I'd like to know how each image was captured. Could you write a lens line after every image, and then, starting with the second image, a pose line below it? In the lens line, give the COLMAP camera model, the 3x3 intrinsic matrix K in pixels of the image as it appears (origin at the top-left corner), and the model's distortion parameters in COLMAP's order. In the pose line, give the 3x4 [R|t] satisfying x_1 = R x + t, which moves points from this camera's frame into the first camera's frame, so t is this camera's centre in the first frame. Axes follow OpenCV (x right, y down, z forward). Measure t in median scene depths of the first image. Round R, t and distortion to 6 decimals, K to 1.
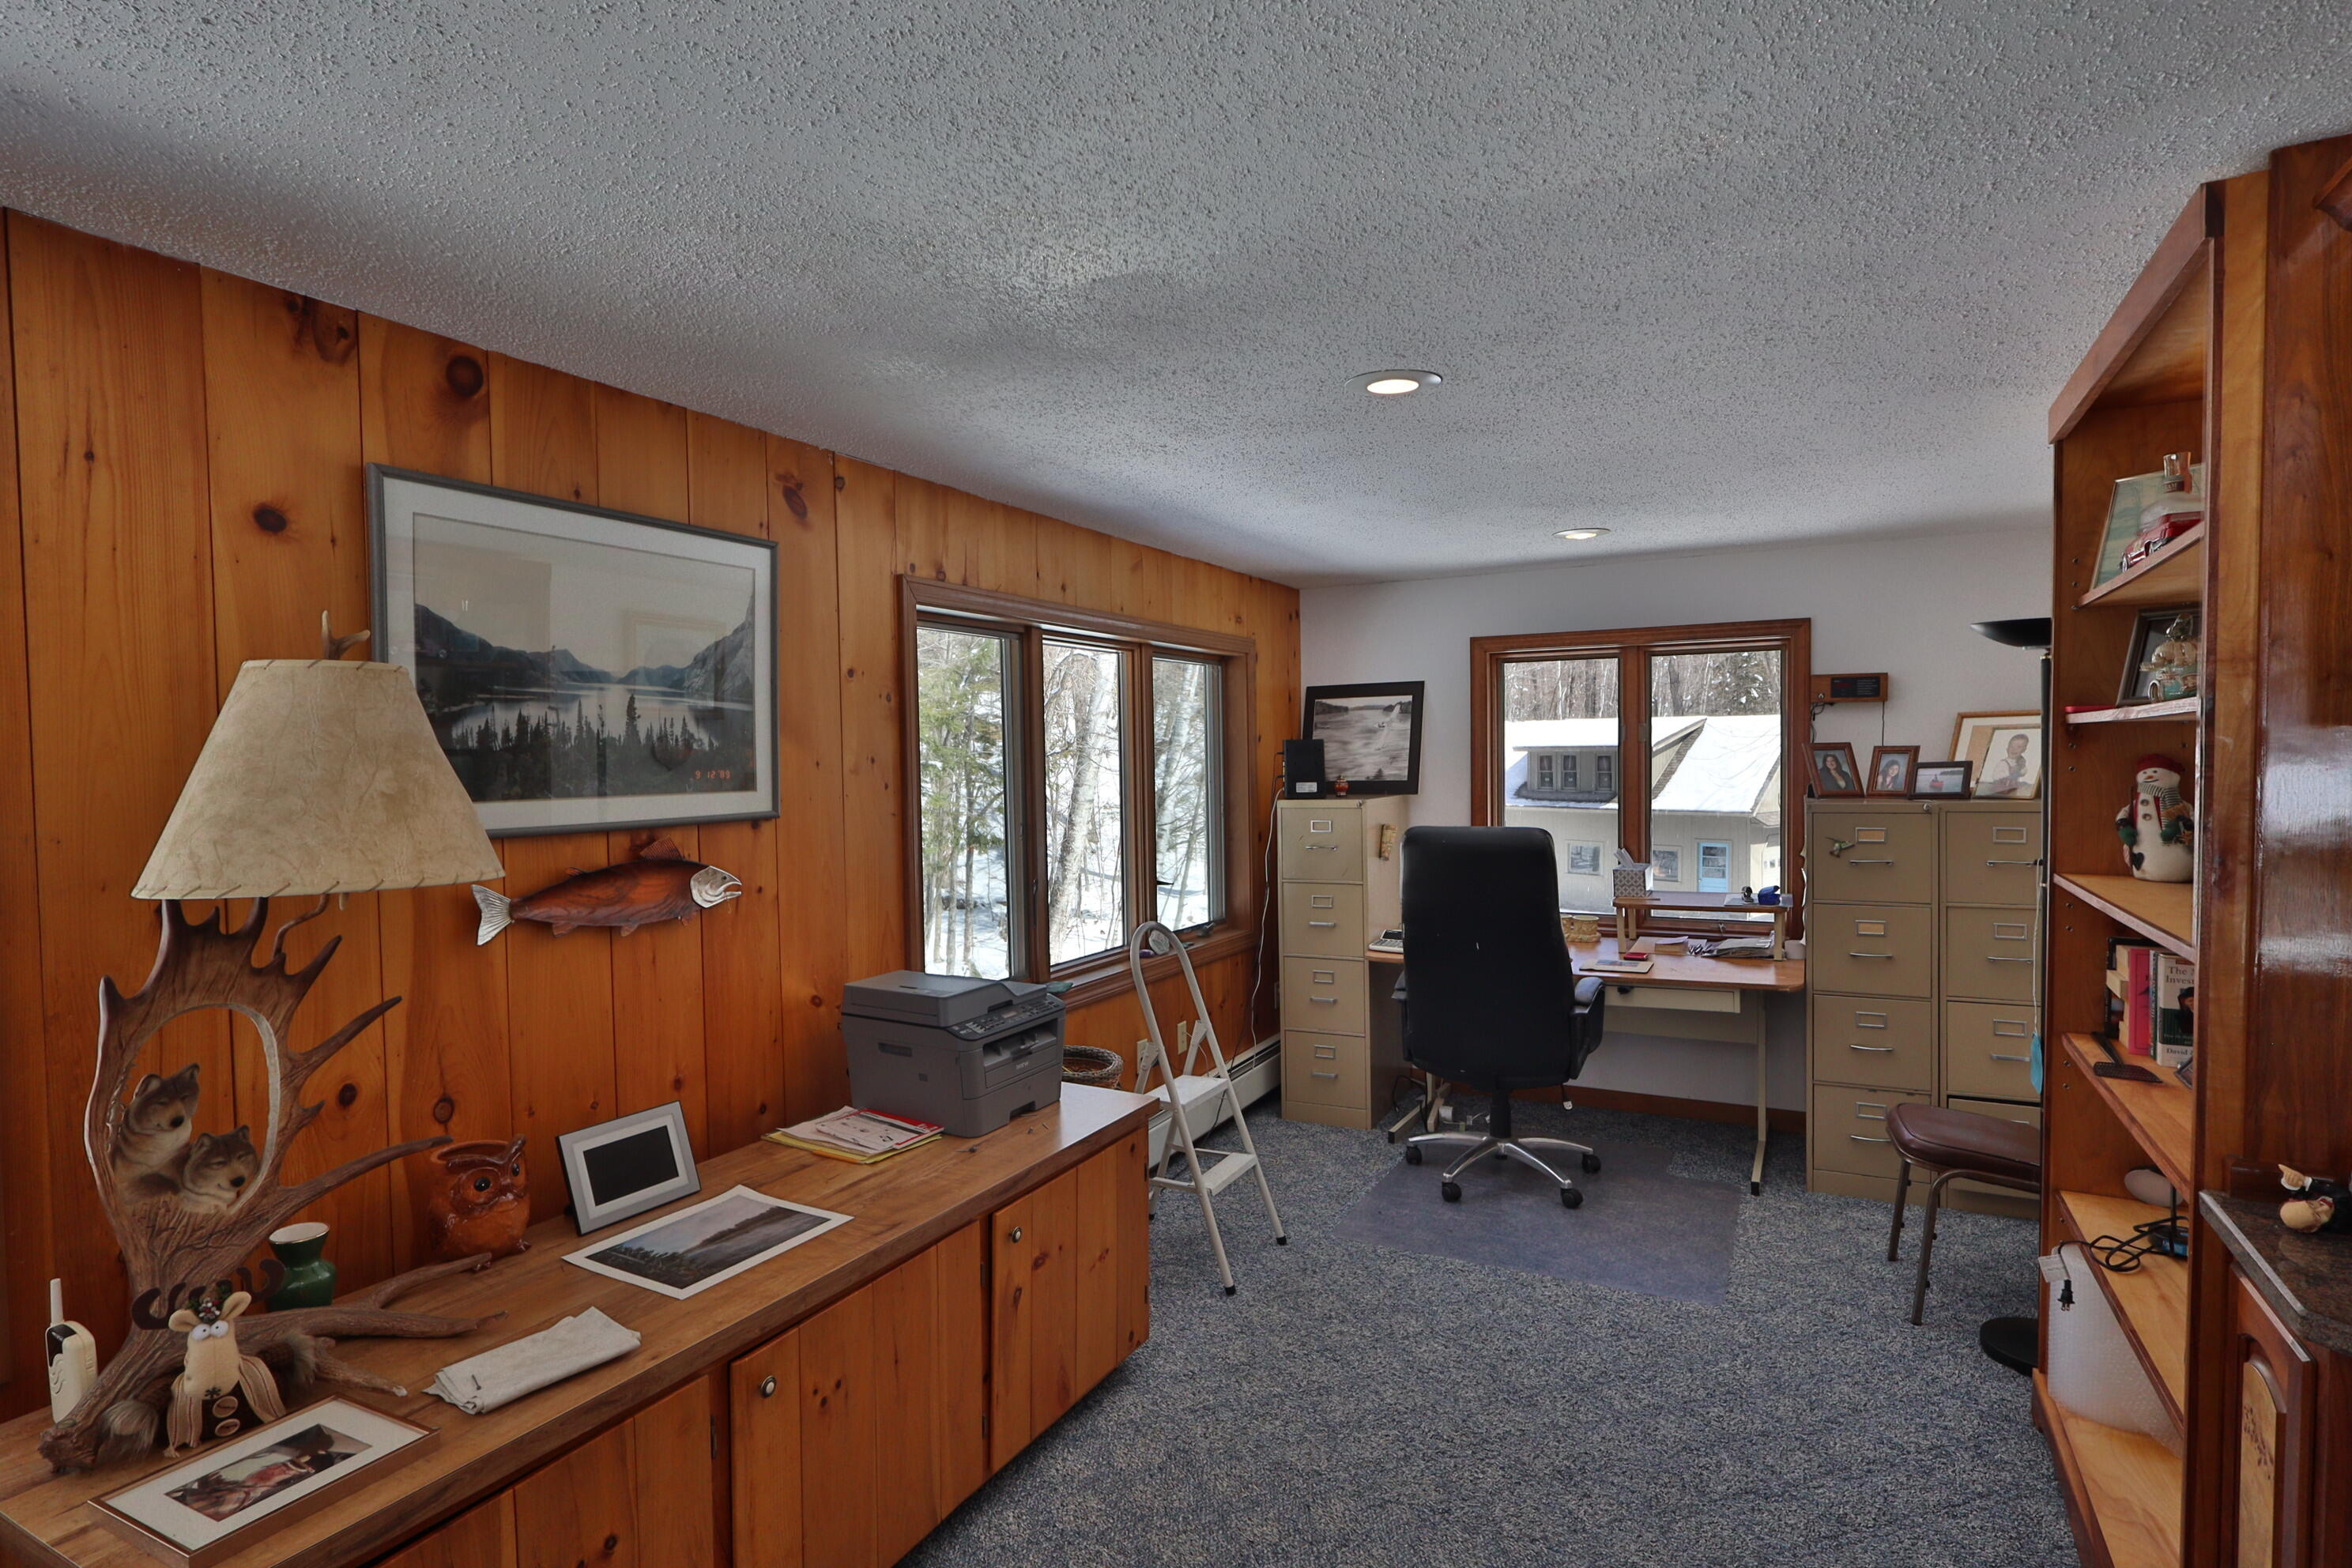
lens RADIAL K [[1224.8, 0, 1176.0], [0, 1224.8, 784.0], [0, 0, 1]] dist [-0.001339, 0.001173]
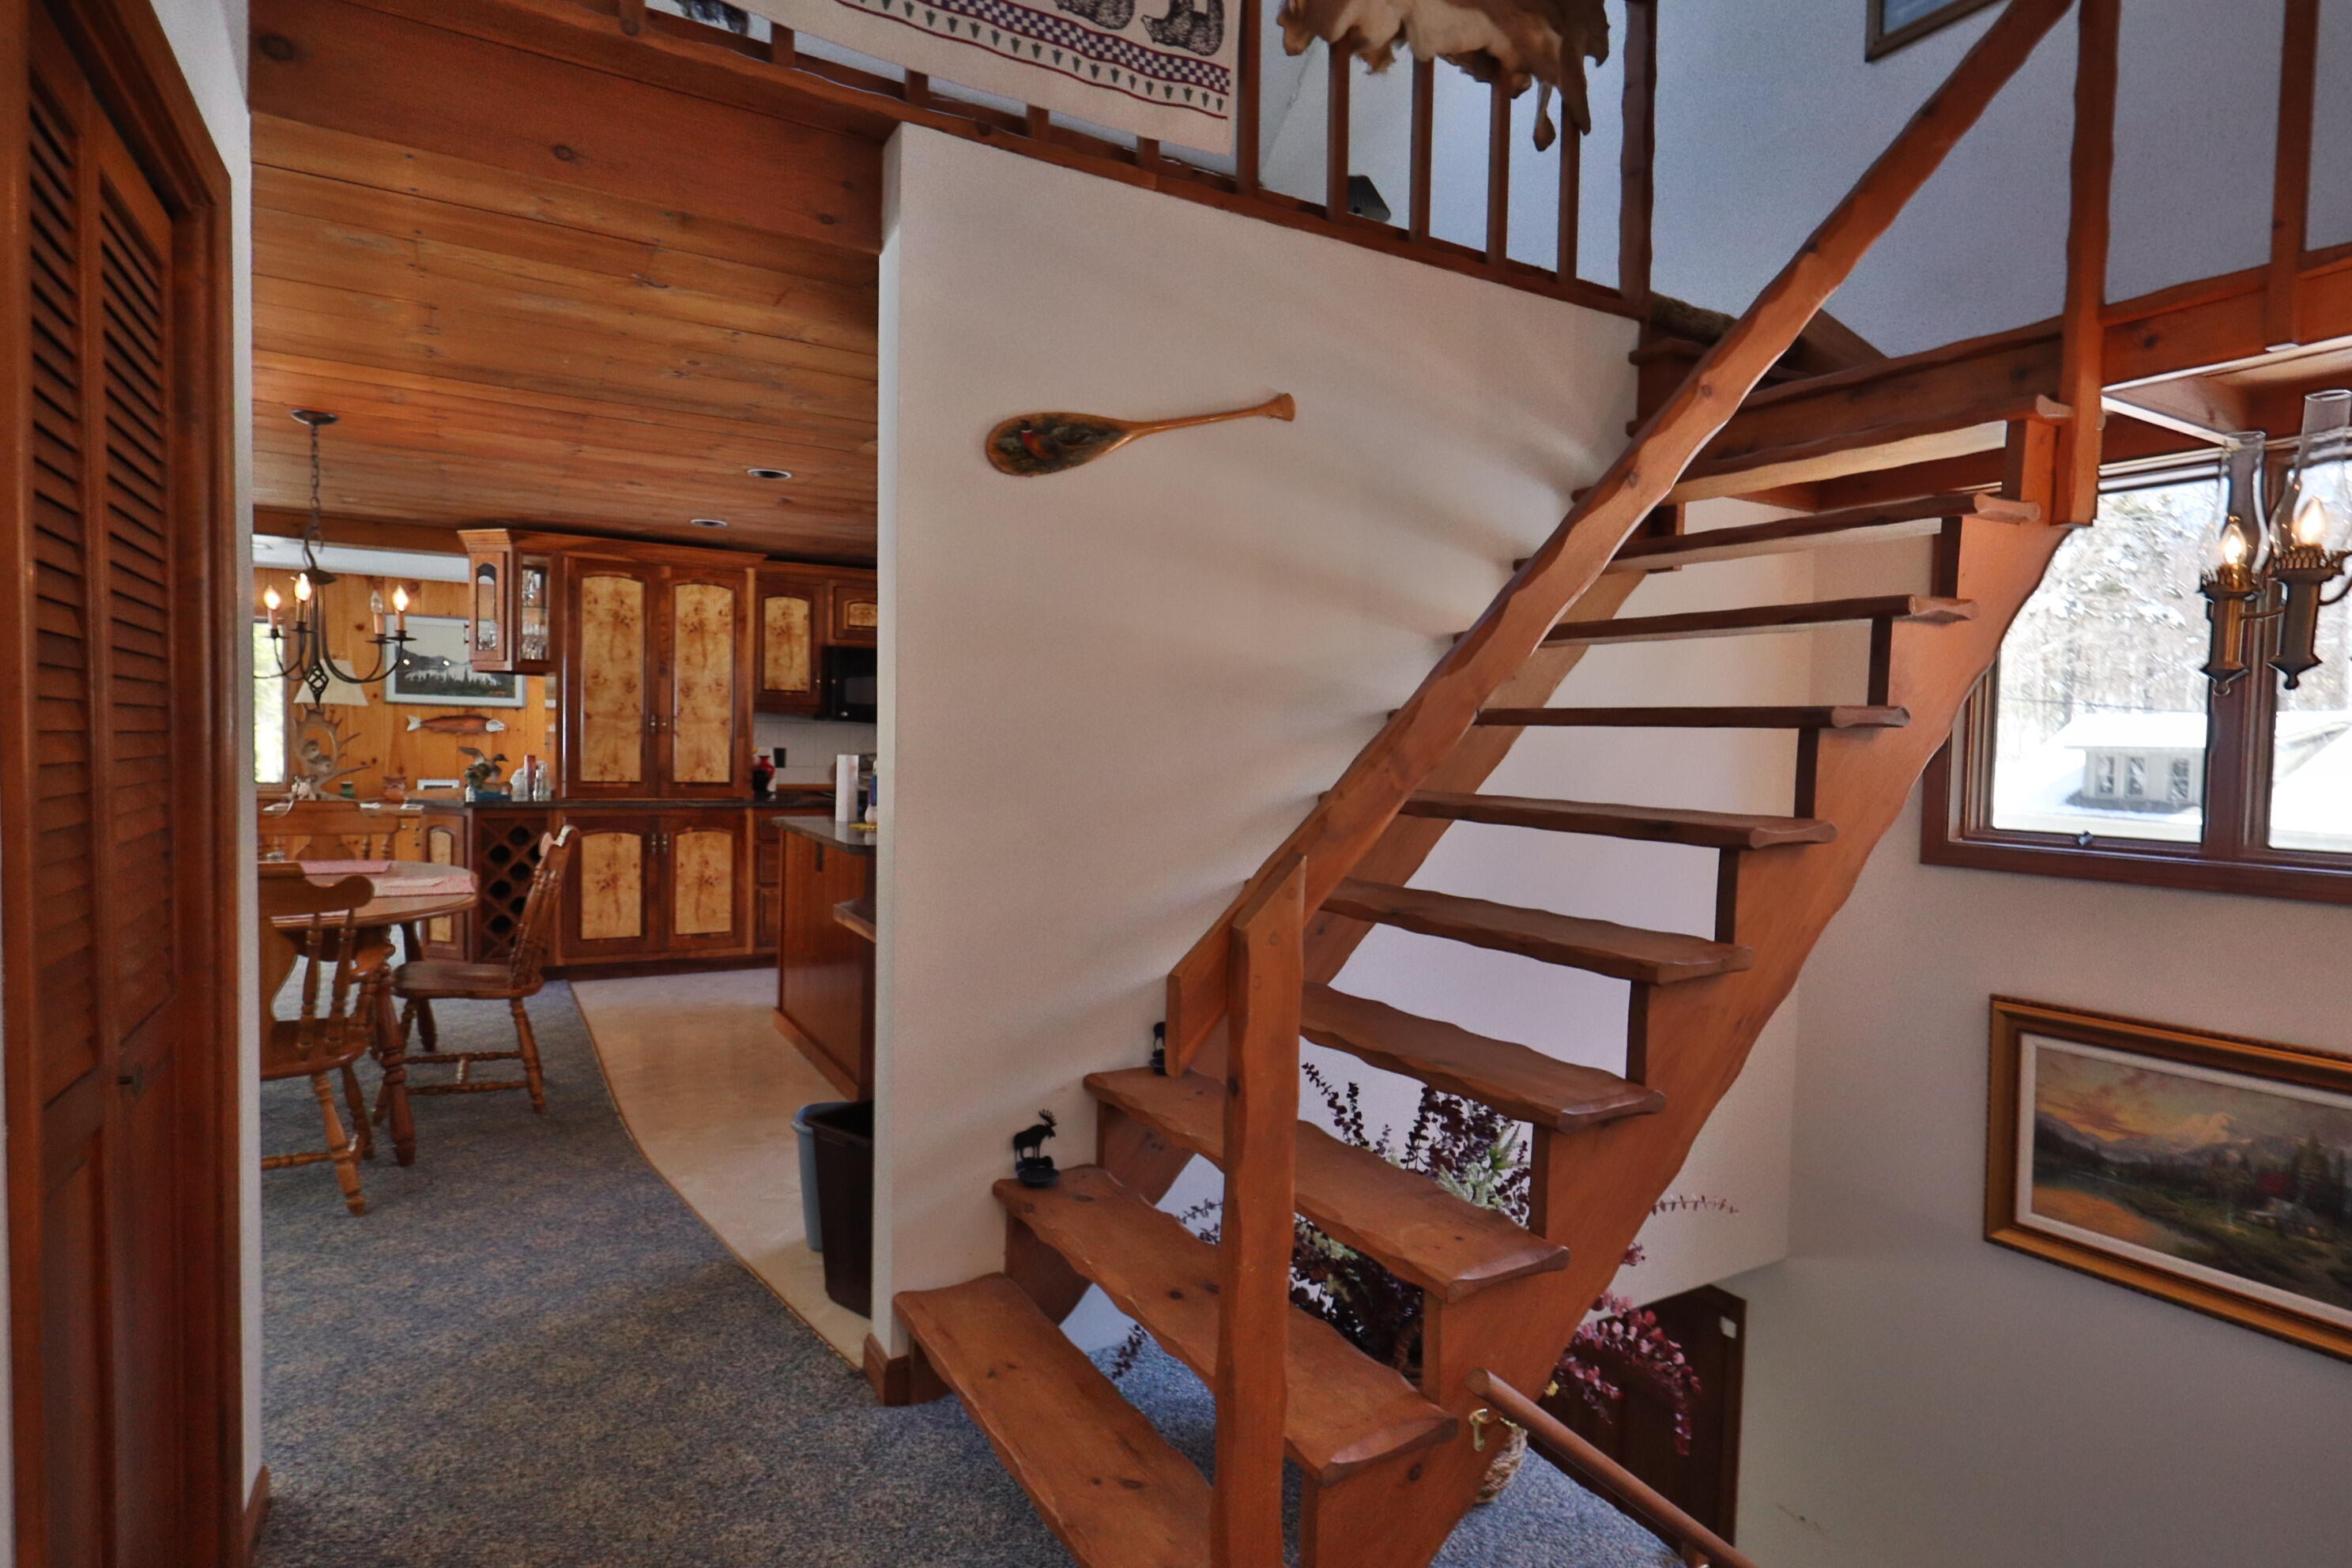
lens RADIAL K [[1224.8, 0, 1176.0], [0, 1224.8, 784.0], [0, 0, 1]] dist [-0.001339, 0.001173]
pose [[0.847745, 0.060742, -0.526914, 3.532205], [-0.057669, 0.998087, 0.022274, 0.071196], [0.527259, 0.011504, 0.849627, -1.031186]]
